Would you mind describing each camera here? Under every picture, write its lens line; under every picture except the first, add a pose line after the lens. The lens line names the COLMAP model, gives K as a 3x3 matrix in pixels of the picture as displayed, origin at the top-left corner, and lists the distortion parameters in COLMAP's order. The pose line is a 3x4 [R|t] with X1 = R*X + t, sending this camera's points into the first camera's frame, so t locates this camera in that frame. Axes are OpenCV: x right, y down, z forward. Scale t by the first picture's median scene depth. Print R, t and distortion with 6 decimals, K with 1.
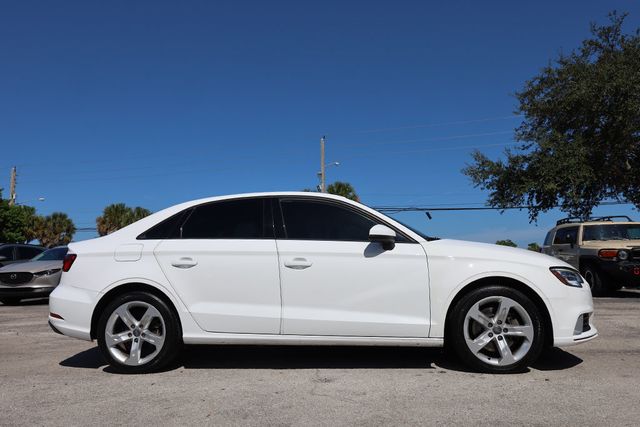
lens RADIAL K [[468.2, 0, 318.7], [0, 468.2, 213.5], [0, 0, 1]] dist [0.005983, 0.001019]
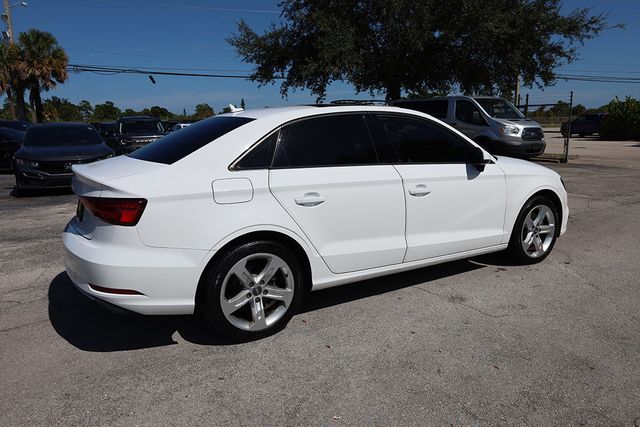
lens RADIAL K [[455.6, 0, 321.8], [0, 455.6, 212.8], [0, 0, 1]] dist [0.002771, 0.001919]
pose [[0.809013, -0.112180, 0.576987, -0.726030], [-0.058988, 0.961169, 0.269583, -0.085681], [-0.584823, -0.252132, 0.770981, 0.375956]]
